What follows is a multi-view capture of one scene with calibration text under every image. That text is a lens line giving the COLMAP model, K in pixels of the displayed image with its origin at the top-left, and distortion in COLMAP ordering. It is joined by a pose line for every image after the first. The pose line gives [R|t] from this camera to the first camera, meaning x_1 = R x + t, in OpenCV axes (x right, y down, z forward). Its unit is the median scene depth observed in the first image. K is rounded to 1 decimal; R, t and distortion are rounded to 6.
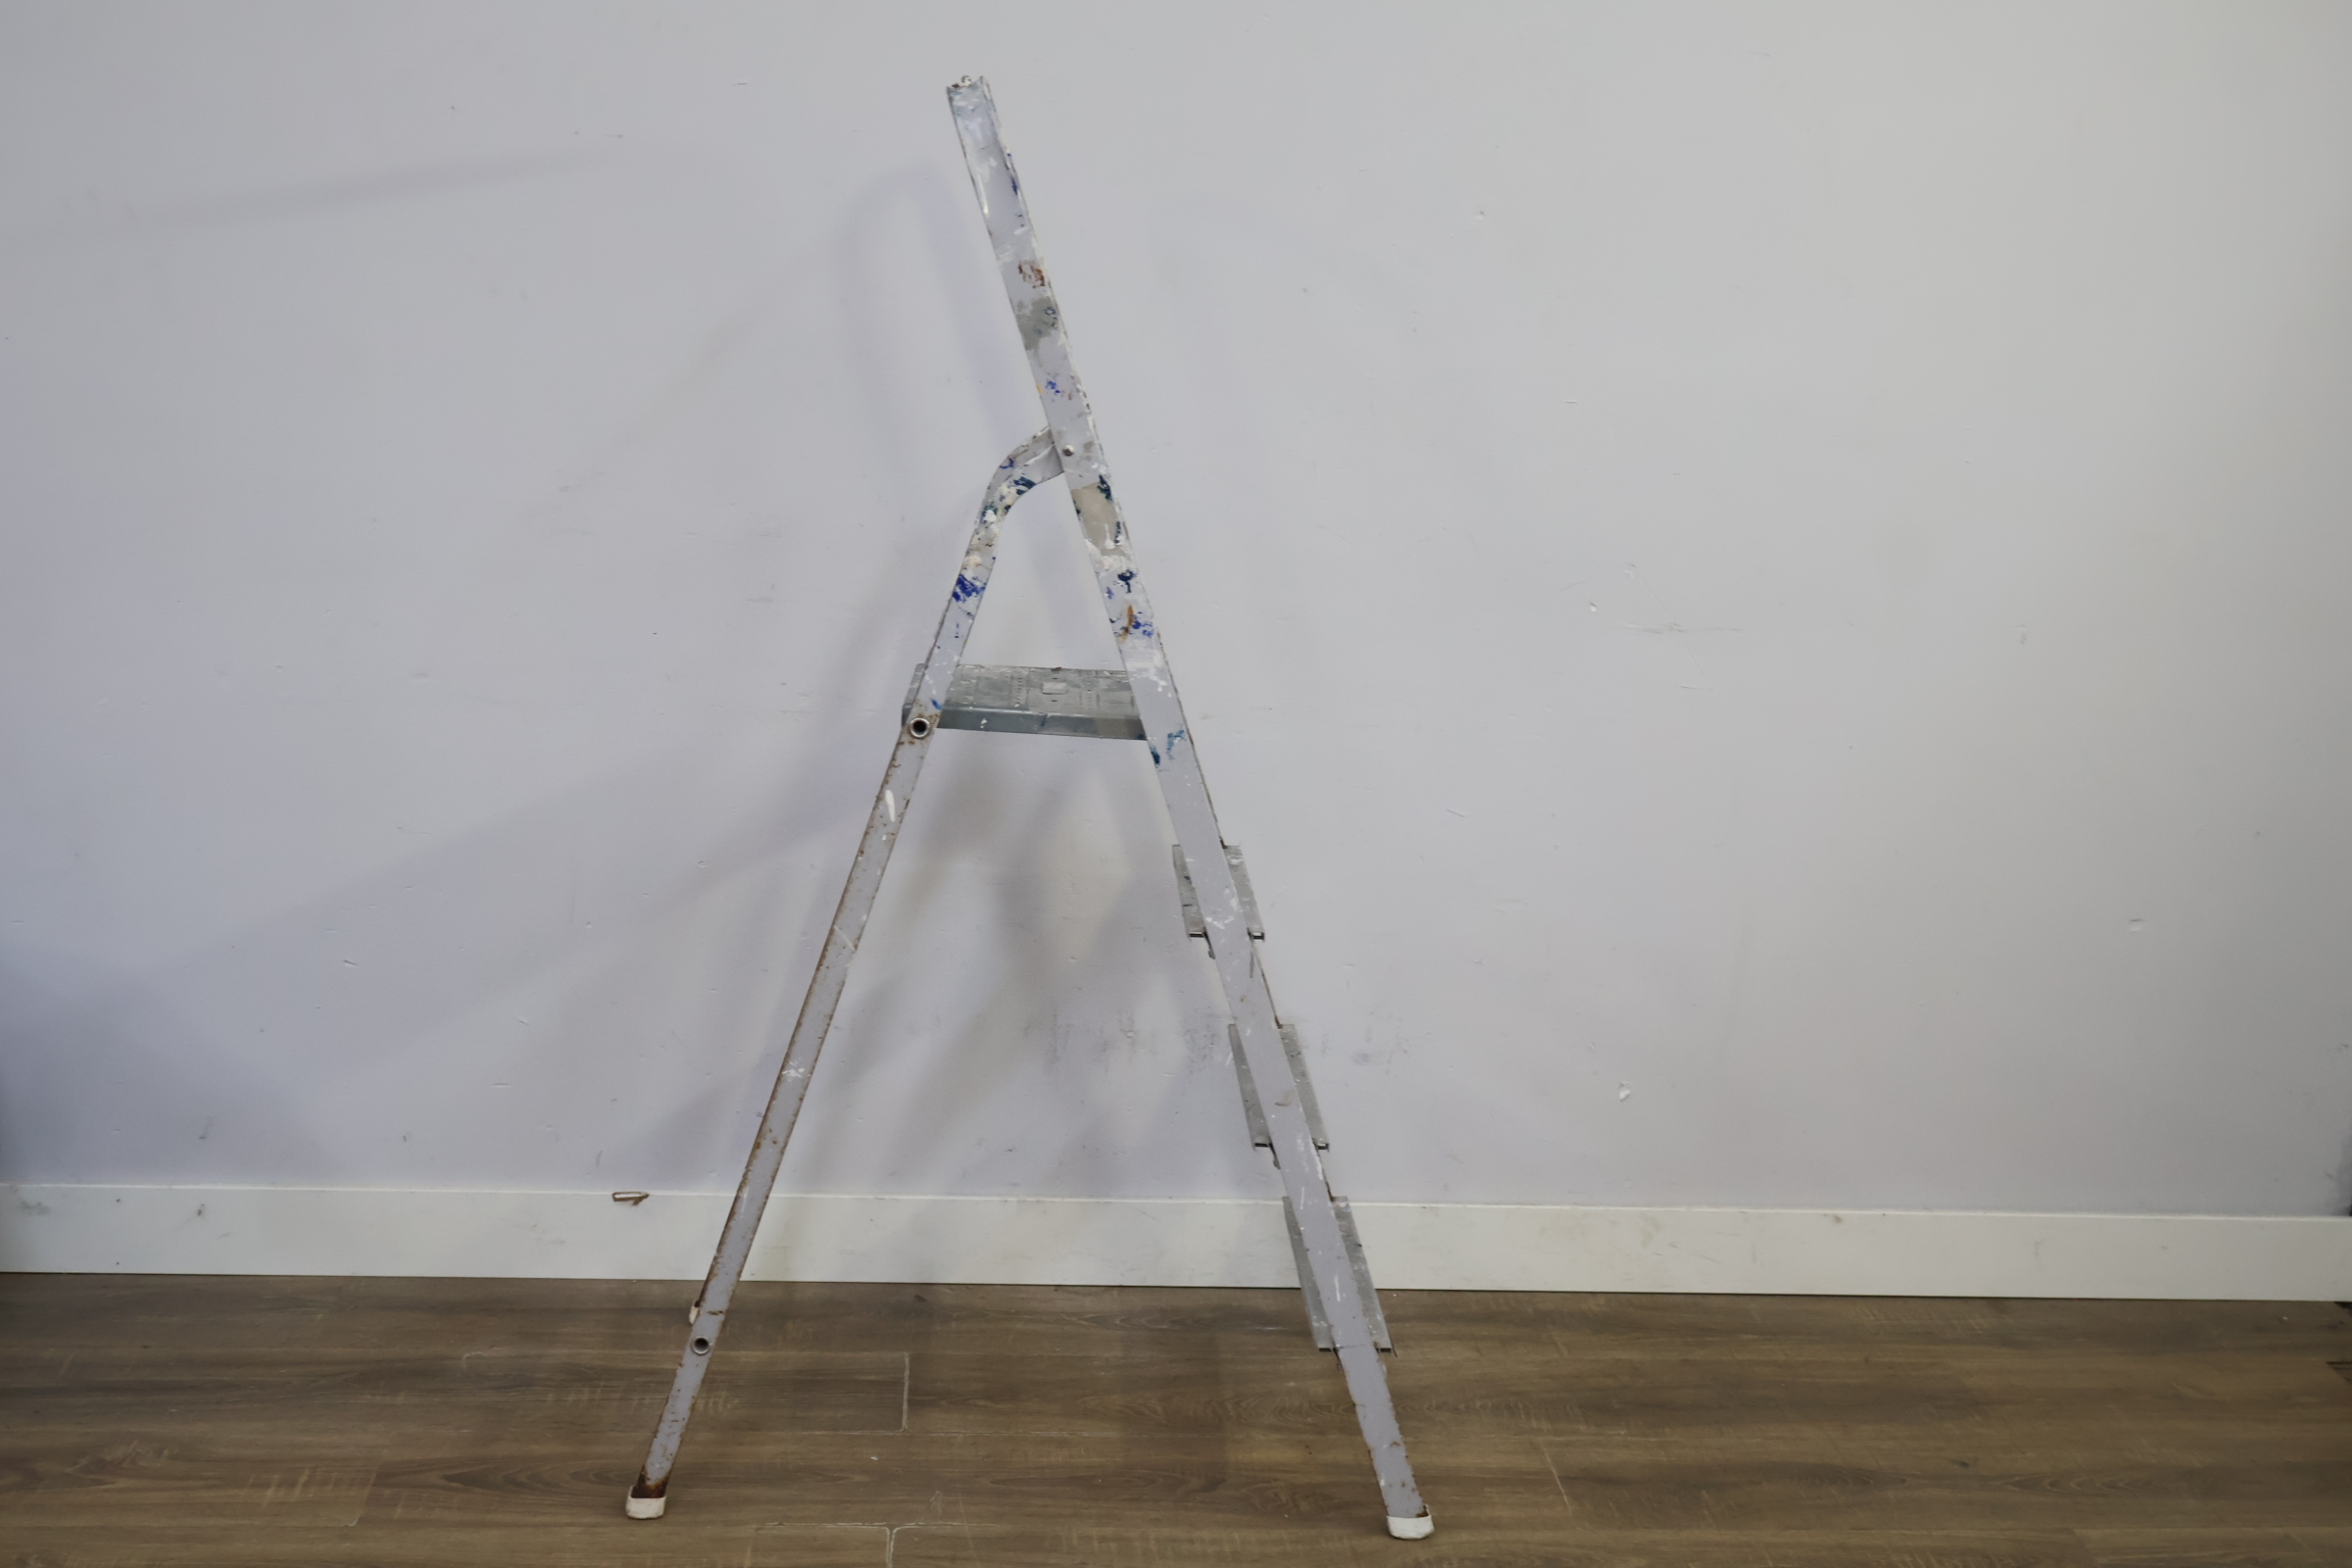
lens RADIAL K [[2524.3, 0, 1176.0], [0, 2524.3, 784.0], [0, 0, 1]] dist [-0.010283, 0.006443]
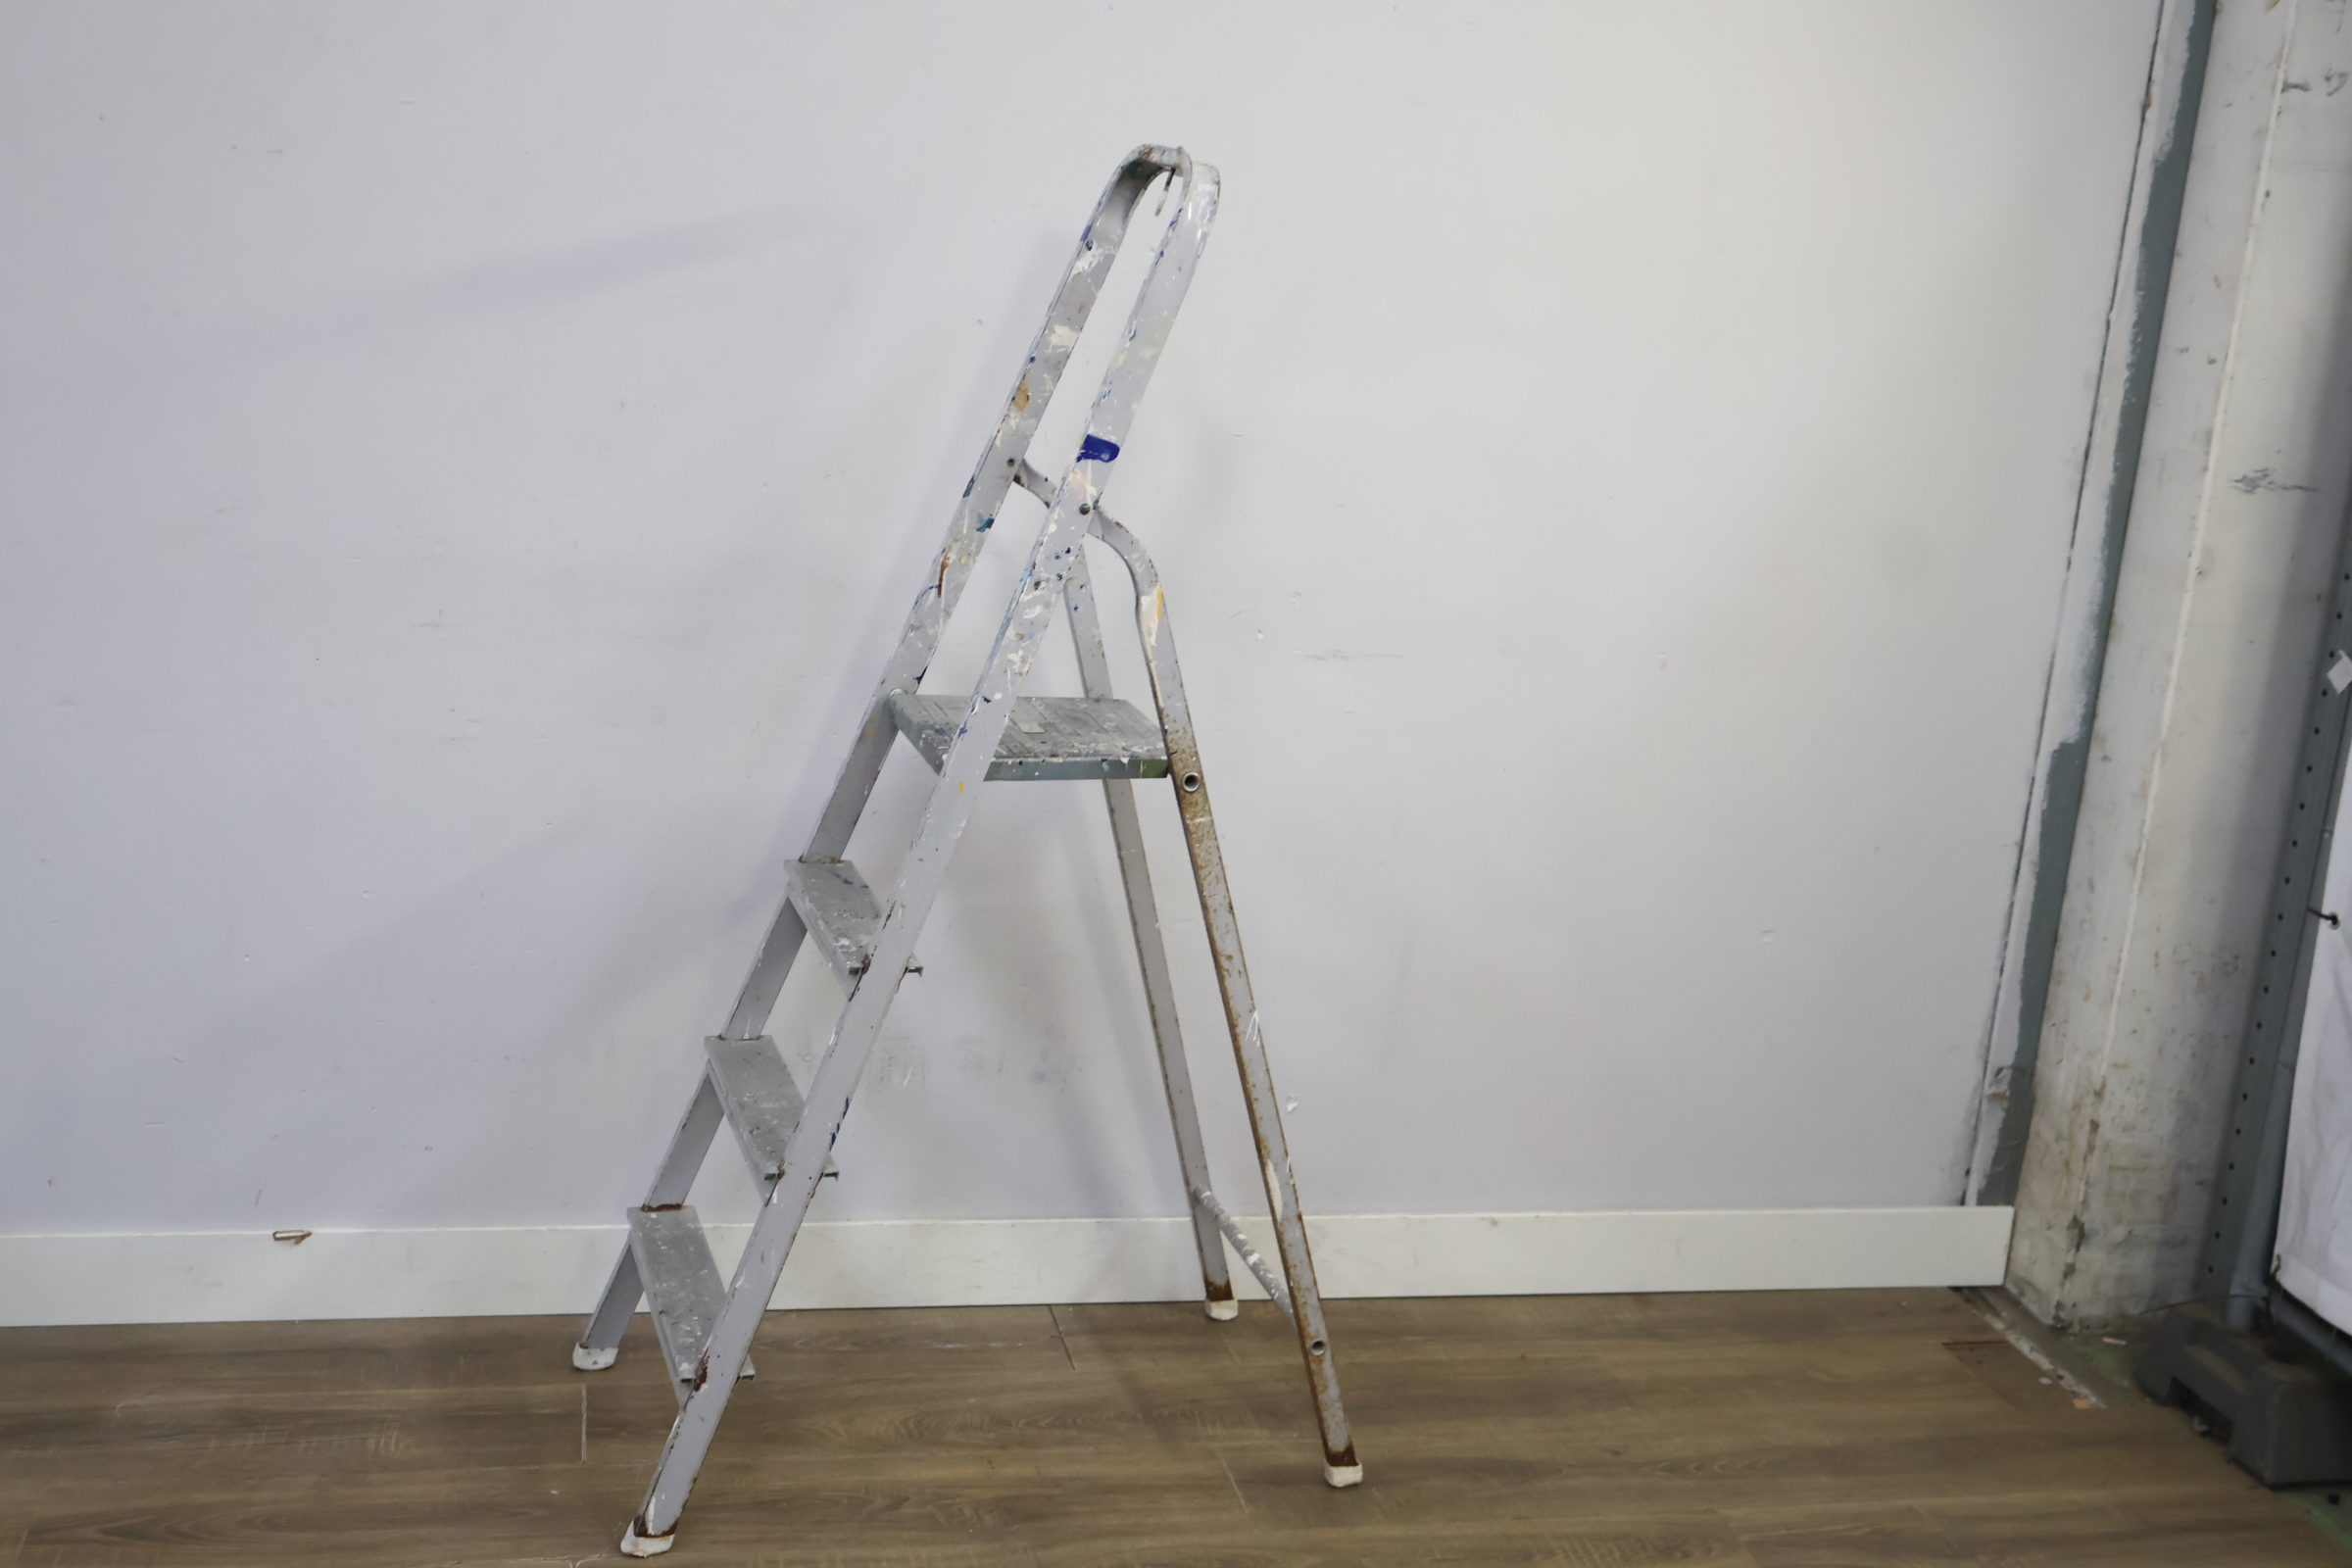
lens RADIAL K [[2524.3, 0, 1176.0], [0, 2524.3, 784.0], [0, 0, 1]] dist [-0.010283, 0.006443]
pose [[0.990344, -0.005396, 0.138530, -0.012807], [0.006248, 0.999964, -0.005716, -0.003727], [-0.138494, 0.006526, 0.990342, -0.016863]]
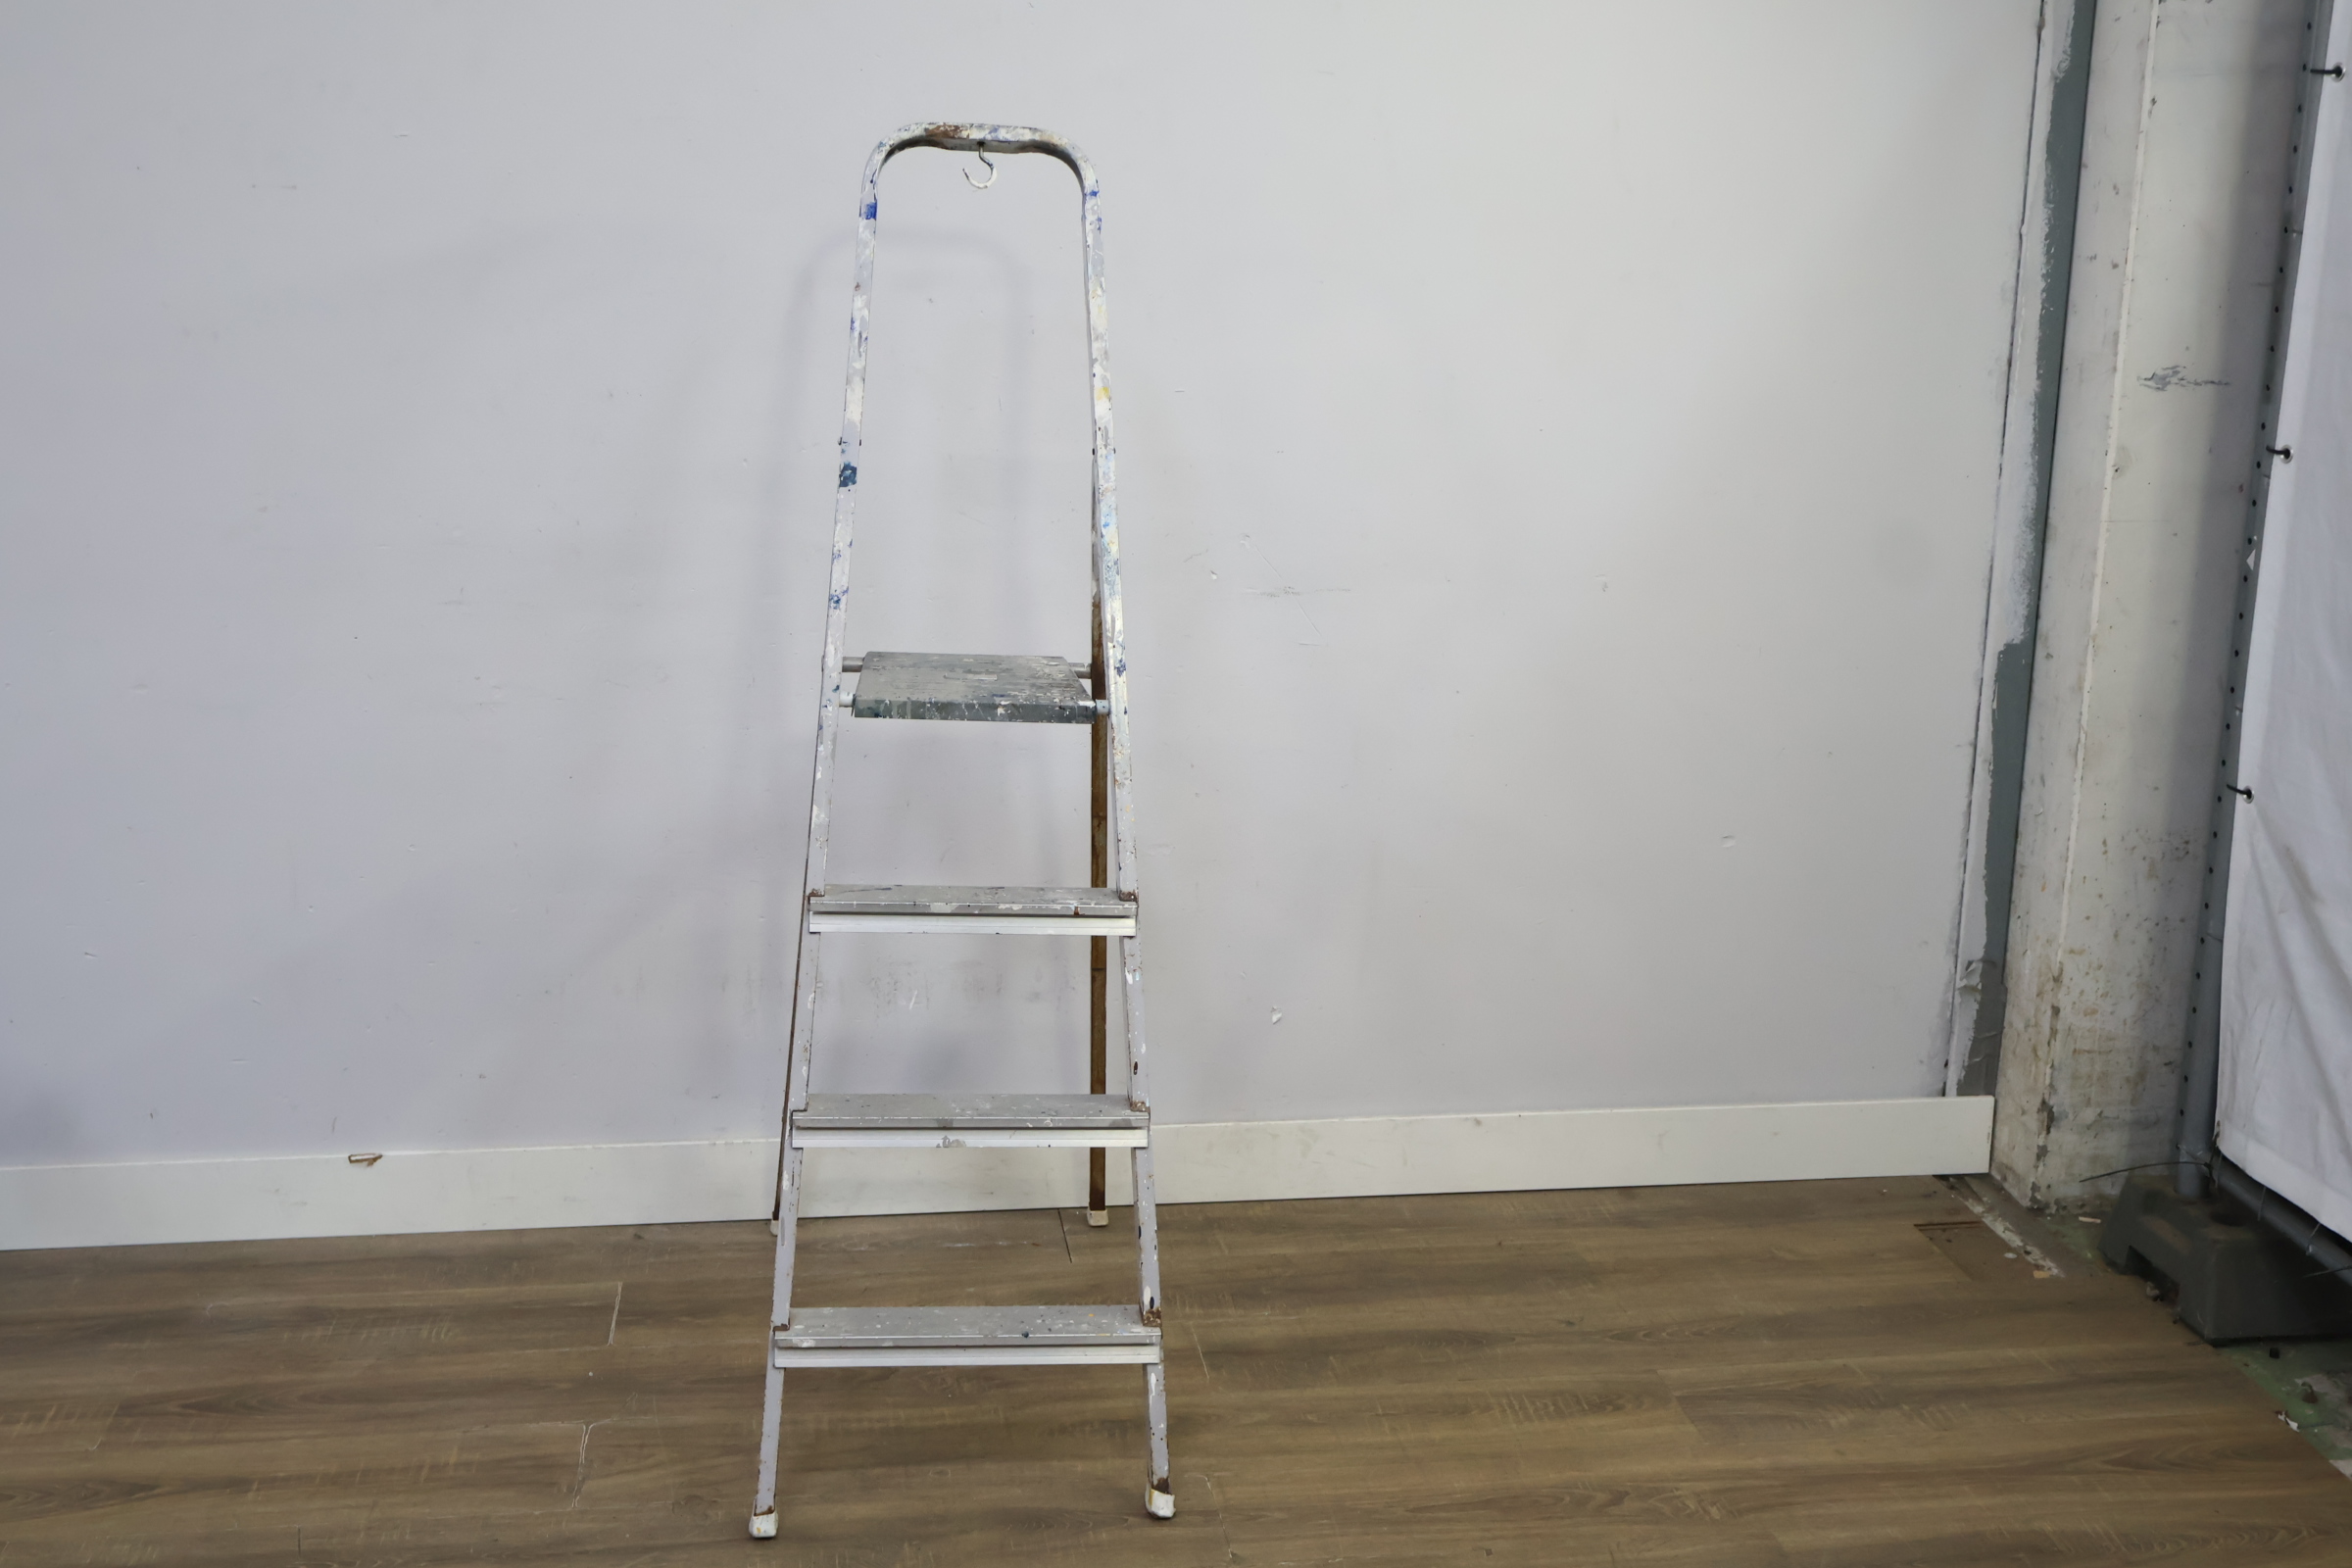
lens RADIAL K [[2524.5, 0, 1174.9], [0, 2524.5, 791.6], [0, 0, 1]] dist [-0.007942, 0.003536]
pose [[0.997822, -0.049356, 0.043767, 0.101141], [0.049928, 0.998680, -0.012072, 0.039564], [-0.043113, 0.014231, 0.998969, -0.114436]]
